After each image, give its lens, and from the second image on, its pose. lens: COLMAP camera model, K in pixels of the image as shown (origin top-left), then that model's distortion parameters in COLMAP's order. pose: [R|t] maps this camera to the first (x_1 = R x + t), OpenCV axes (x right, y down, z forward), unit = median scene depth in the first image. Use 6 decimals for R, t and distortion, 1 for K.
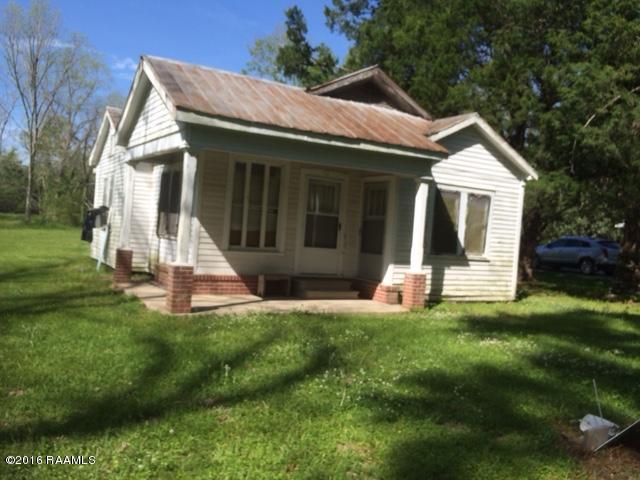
lens RADIAL K [[590.0, 0, 320.0], [0, 590.0, 240.0], [0, 0, 1]] dist [0.062836, -0.003635]
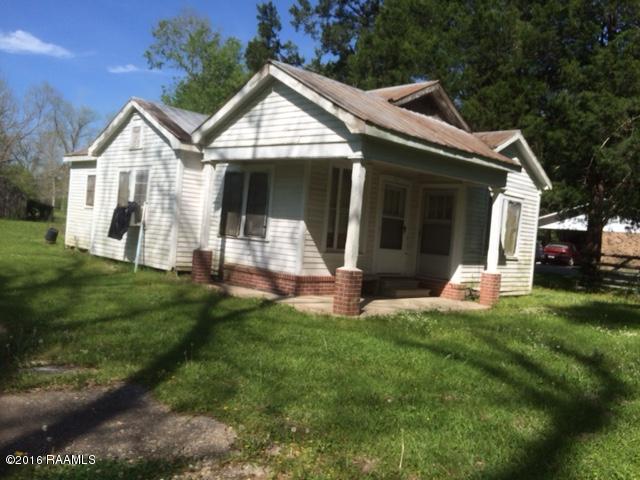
lens RADIAL K [[590.0, 0, 320.0], [0, 590.0, 240.0], [0, 0, 1]] dist [0.062836, -0.003635]
pose [[0.963613, 0.005841, 0.267238, -0.402715], [-0.011138, 0.999770, 0.018311, -0.020994], [-0.267070, -0.020621, 0.963456, 0.004366]]
